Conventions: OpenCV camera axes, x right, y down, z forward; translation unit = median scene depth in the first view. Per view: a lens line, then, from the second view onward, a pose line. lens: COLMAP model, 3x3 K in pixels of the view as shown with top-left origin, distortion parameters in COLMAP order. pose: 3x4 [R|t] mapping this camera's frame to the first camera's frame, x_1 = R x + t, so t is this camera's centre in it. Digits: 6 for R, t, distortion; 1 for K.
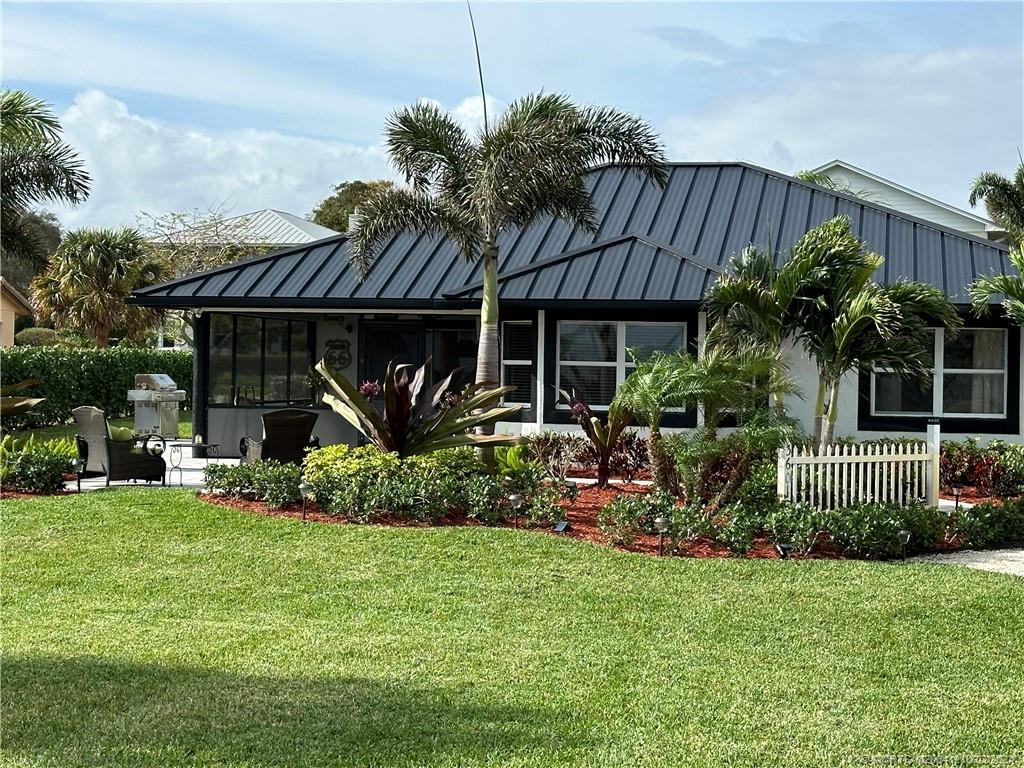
lens RADIAL K [[1907.8, 0, 512.3], [0, 1907.8, 383.4], [0, 0, 1]] dist [0.142417, 0.000000]
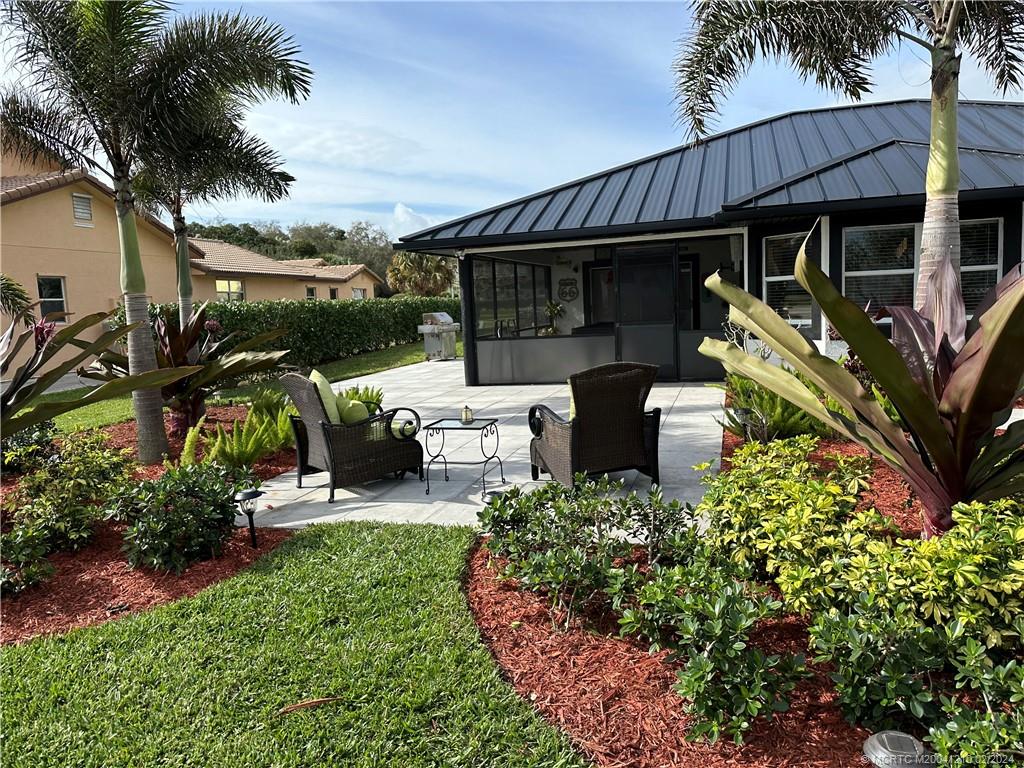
lens RADIAL K [[717.6, 0, 511.2], [0, 717.6, 386.3], [0, 0, 1]] dist [0.058181, -0.001351]
pose [[0.992331, -0.051521, -0.112363, -0.092907], [0.063368, 0.992498, 0.104553, -0.003729], [0.106134, -0.110872, 0.988151, 0.585698]]
